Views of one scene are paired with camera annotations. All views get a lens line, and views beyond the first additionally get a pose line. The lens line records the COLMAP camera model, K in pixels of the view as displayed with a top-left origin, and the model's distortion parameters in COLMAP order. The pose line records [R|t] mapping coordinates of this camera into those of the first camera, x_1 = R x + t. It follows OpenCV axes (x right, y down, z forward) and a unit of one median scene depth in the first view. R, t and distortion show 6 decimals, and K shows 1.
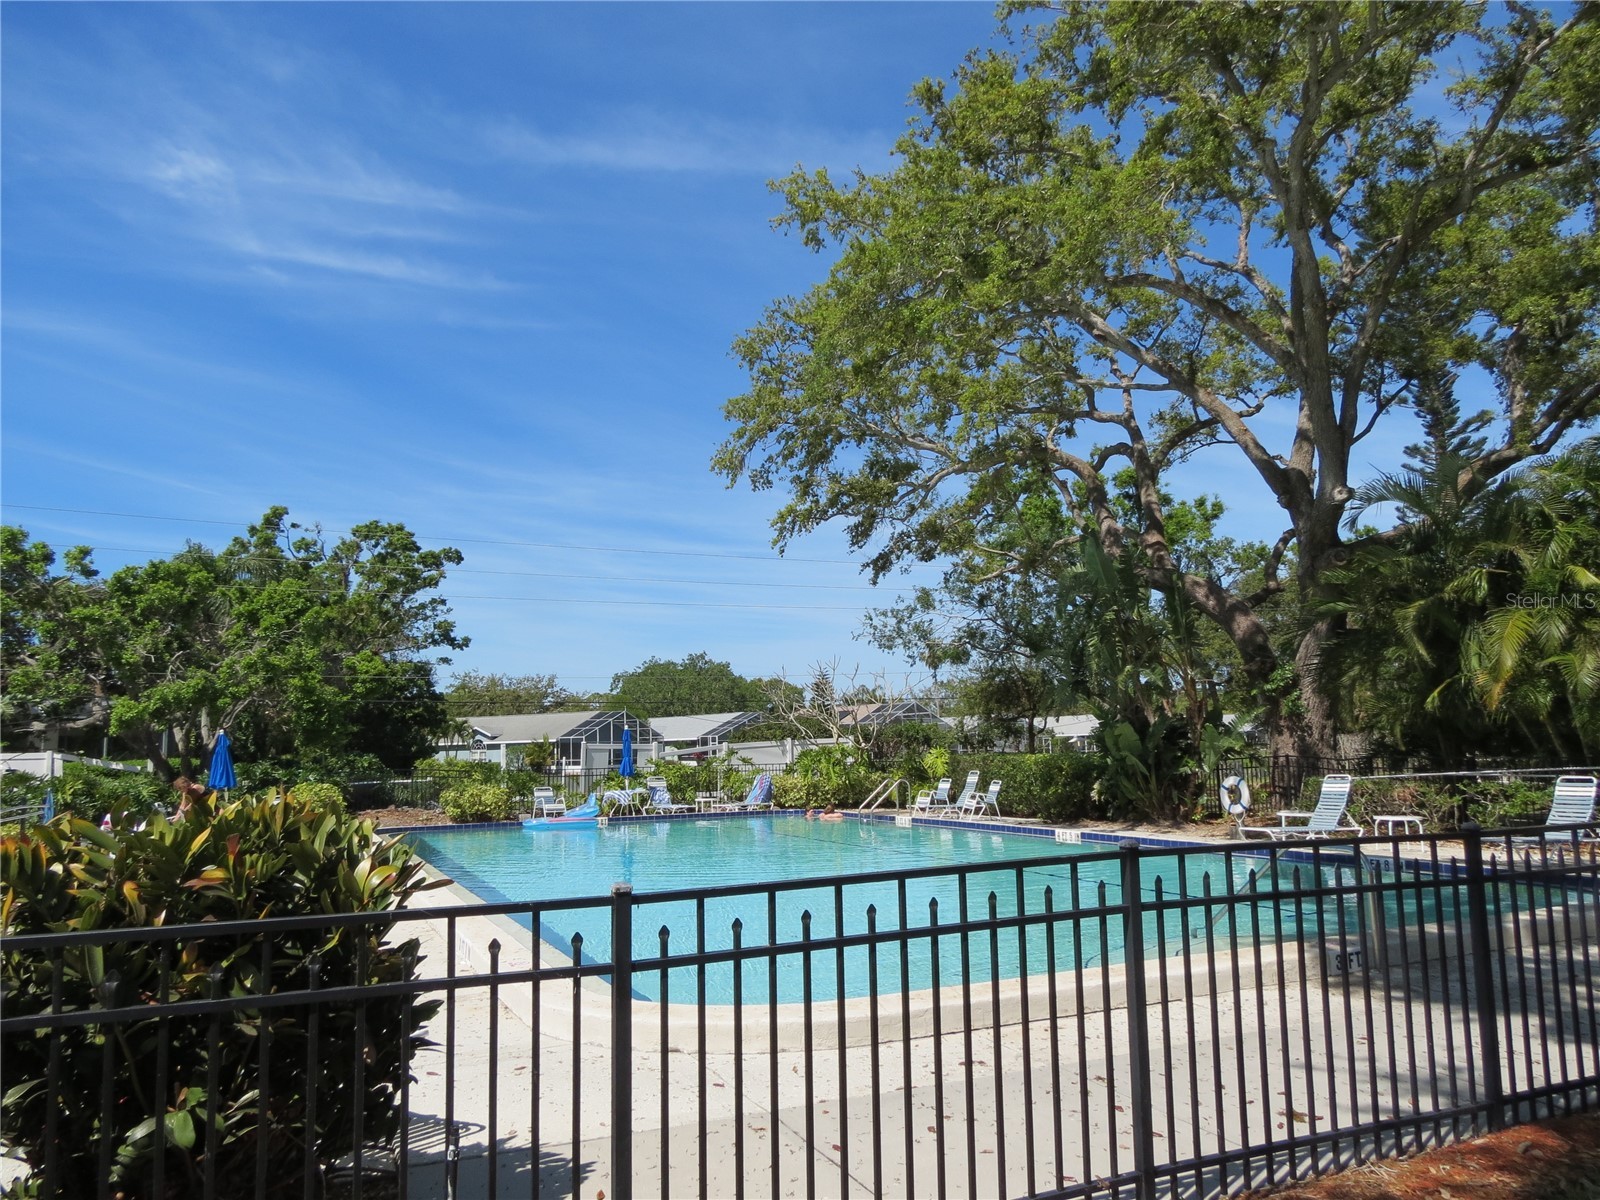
lens RADIAL K [[1170.2, 0, 800.0], [0, 1170.2, 600.0], [0, 0, 1]] dist [-0.030525, 0.003930]
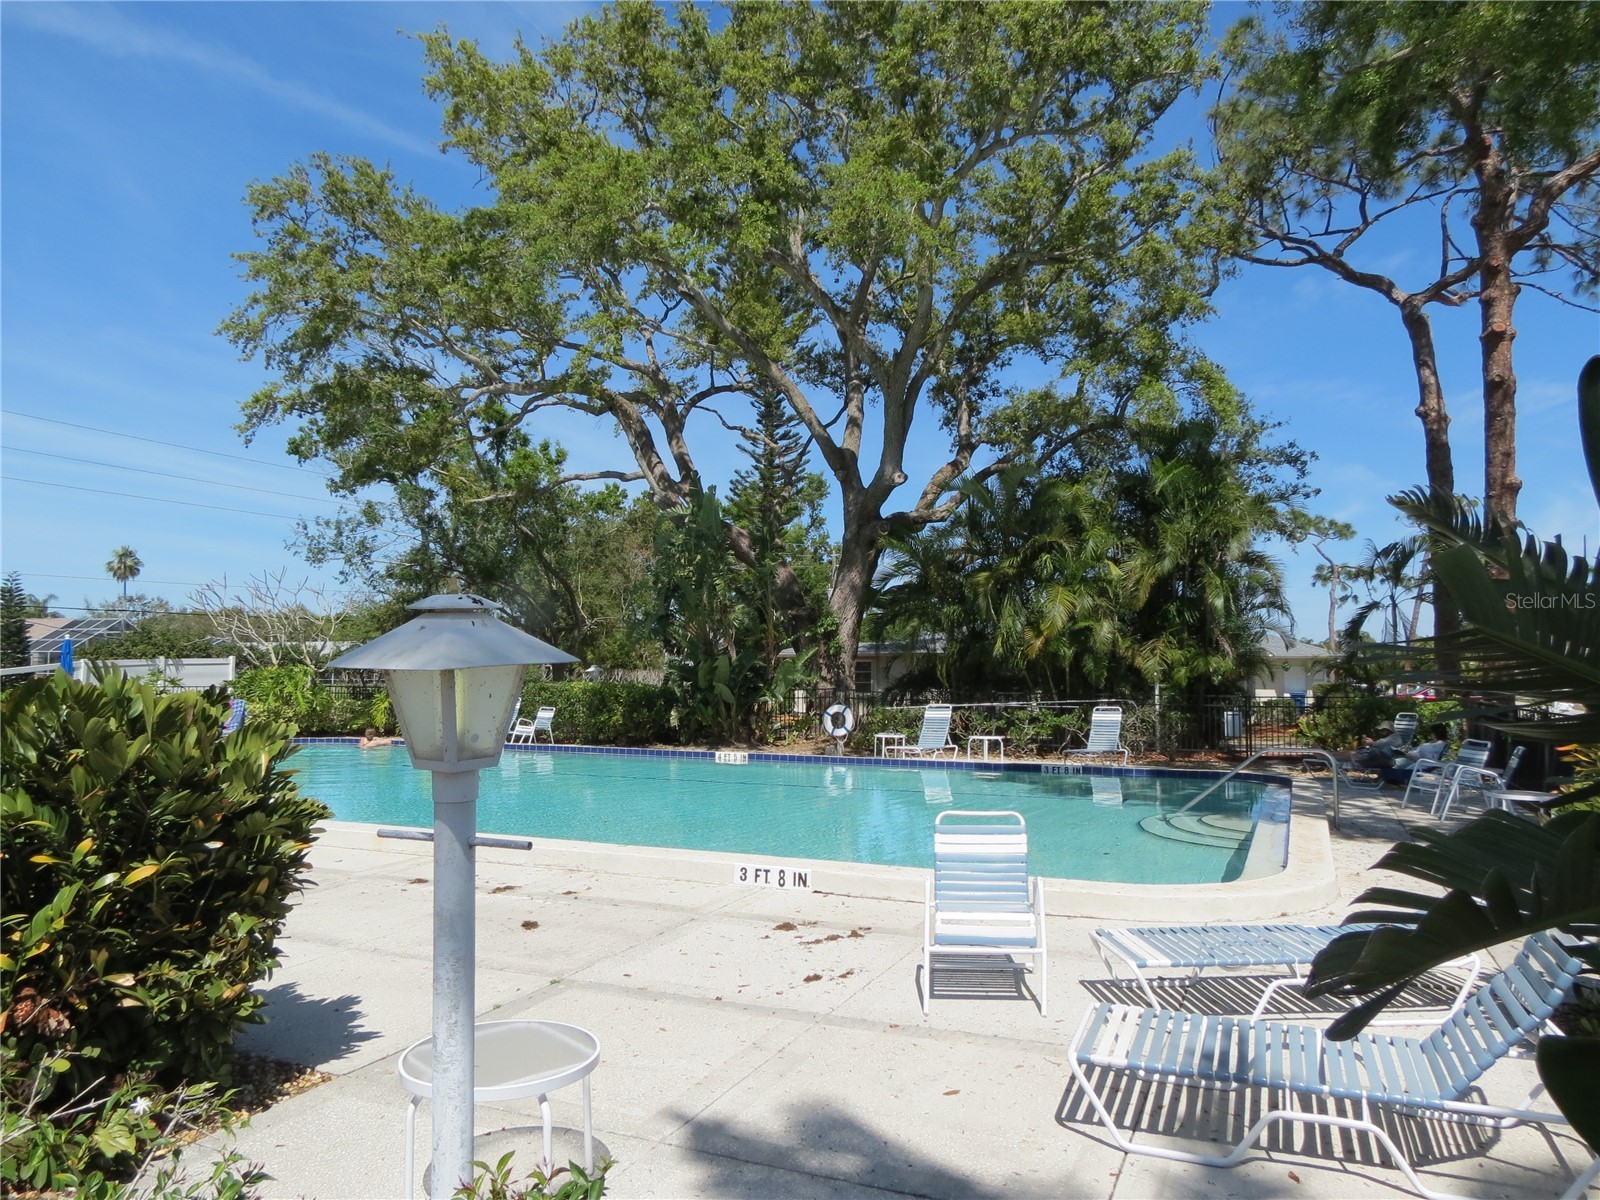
lens RADIAL K [[1170.2, 0, 800.0], [0, 1170.2, 600.0], [0, 0, 1]] dist [-0.030525, 0.003930]
pose [[0.741420, 0.067387, 0.667649, -0.308583], [-0.105857, 0.994233, 0.017203, 0.019085], [-0.662639, -0.083430, 0.744277, 0.097527]]
